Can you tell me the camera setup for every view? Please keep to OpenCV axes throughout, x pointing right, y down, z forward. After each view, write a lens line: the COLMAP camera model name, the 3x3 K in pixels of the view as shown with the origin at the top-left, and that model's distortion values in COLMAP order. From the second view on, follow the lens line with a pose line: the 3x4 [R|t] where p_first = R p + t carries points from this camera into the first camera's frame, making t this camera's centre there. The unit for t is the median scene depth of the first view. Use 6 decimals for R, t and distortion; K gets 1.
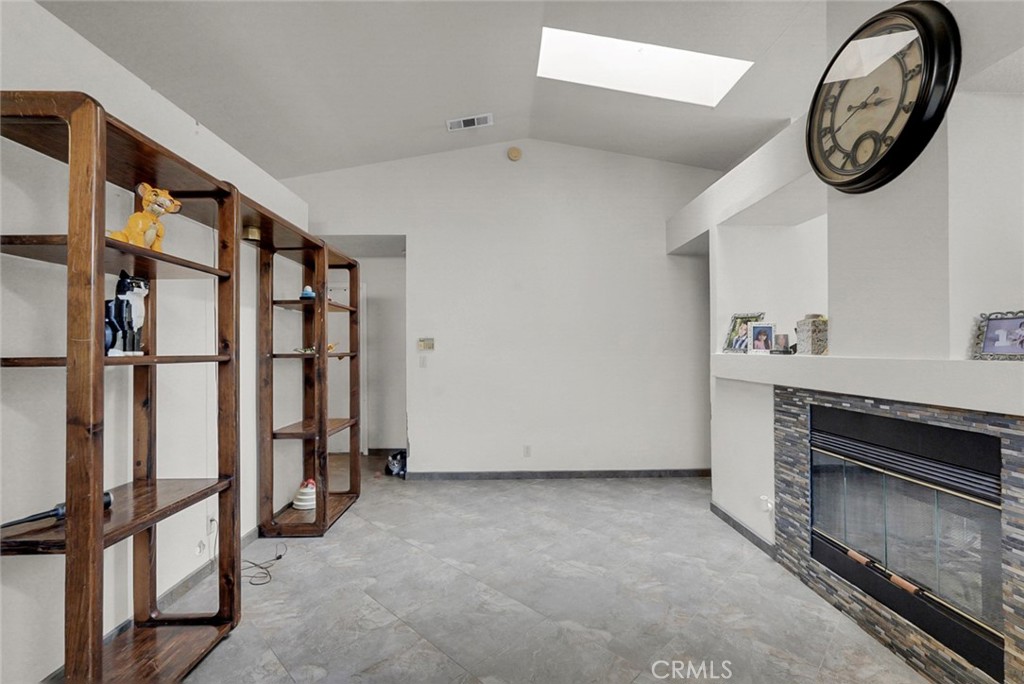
lens RADIAL K [[450.9, 0, 512.0], [0, 450.9, 345.2], [0, 0, 1]] dist [-0.000537, 0.000089]
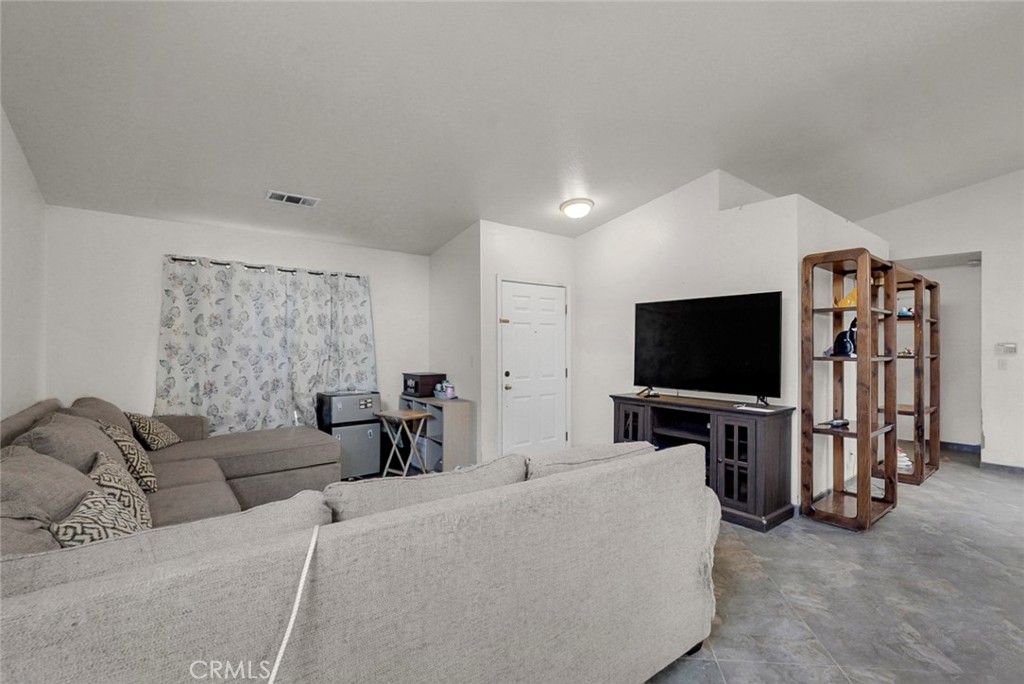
lens RADIAL K [[467.6, 0, 548.5], [0, 467.6, 344.1], [0, 0, 1]] dist [-0.000172, 0.000244]
pose [[0.643727, 0.008542, -0.765208, -0.042635], [-0.003004, 0.999958, 0.008636, -0.022605], [0.765249, -0.003260, 0.643726, -0.680237]]
